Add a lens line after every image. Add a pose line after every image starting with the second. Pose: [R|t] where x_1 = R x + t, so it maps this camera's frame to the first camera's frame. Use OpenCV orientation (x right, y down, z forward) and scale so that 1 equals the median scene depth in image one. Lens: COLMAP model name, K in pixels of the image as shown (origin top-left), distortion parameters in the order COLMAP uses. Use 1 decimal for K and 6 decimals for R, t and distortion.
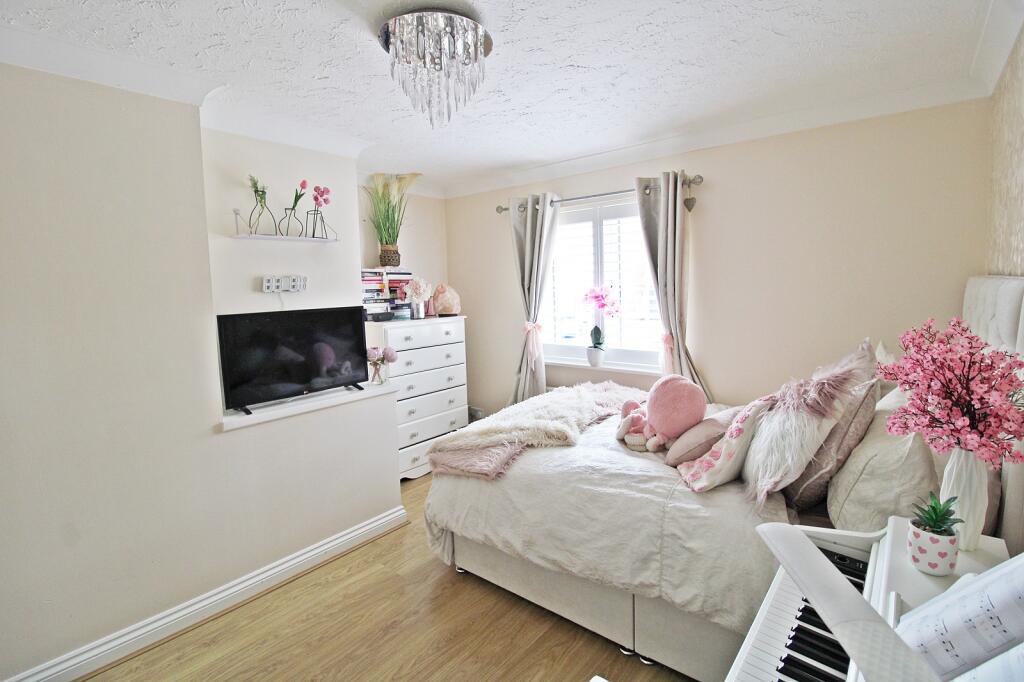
lens RADIAL K [[476.9, 0, 515.4], [0, 476.9, 327.2], [0, 0, 1]] dist [0.003031, -0.013116]
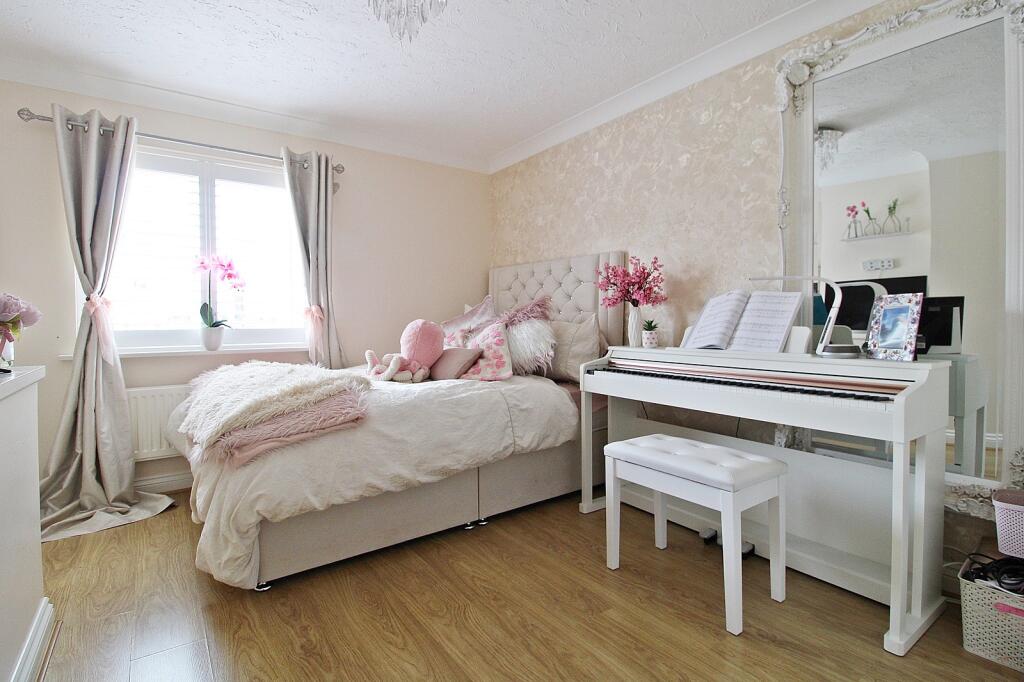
lens RADIAL K [[476.9, 0, 515.4], [0, 476.9, 327.2], [0, 0, 1]] dist [0.003031, -0.013116]
pose [[0.267292, 0.000922, 0.963615, -0.507745], [0.080364, 0.996495, -0.023245, 0.107840], [-0.960259, 0.083653, 0.266281, 0.273901]]
